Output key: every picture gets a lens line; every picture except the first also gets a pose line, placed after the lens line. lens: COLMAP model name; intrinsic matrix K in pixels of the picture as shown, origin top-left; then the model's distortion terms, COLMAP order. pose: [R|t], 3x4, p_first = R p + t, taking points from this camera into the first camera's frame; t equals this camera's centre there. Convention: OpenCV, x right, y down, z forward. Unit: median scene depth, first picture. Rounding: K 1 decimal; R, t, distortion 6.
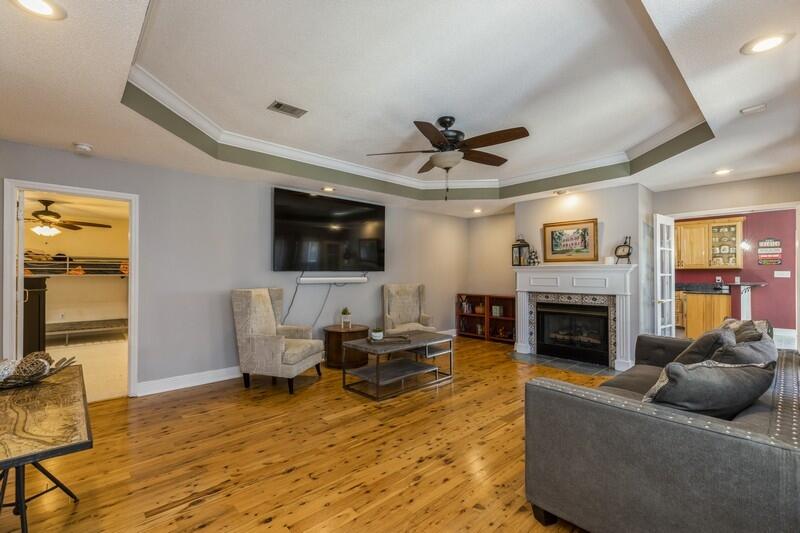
lens RADIAL K [[358.4, 0, 399.2], [0, 358.4, 268.0], [0, 0, 1]] dist [-0.002691, 0.001336]
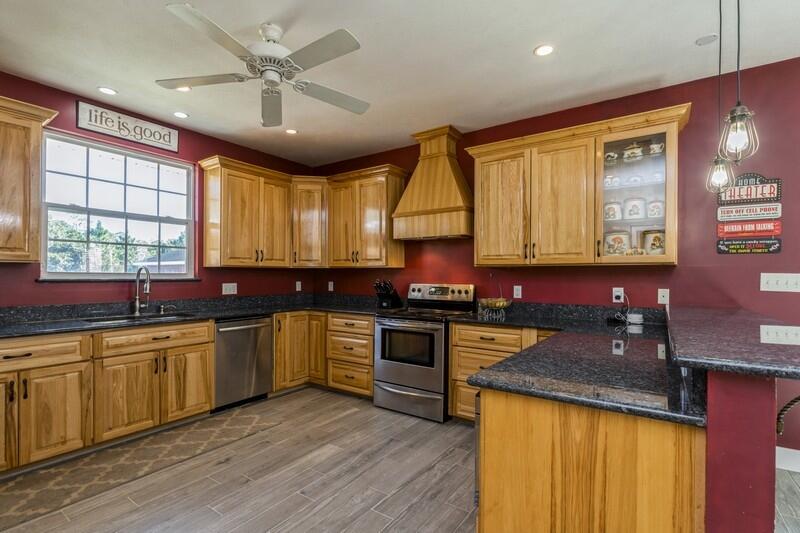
lens RADIAL K [[387.4, 0, 402.0], [0, 387.4, 267.0], [0, 0, 1]] dist [-0.004504, -0.000276]
pose [[0.972717, 0.006156, 0.231913, 0.602416], [-0.007569, 0.999958, 0.005205, 0.003860], [-0.231871, -0.006818, 0.972723, 0.686220]]
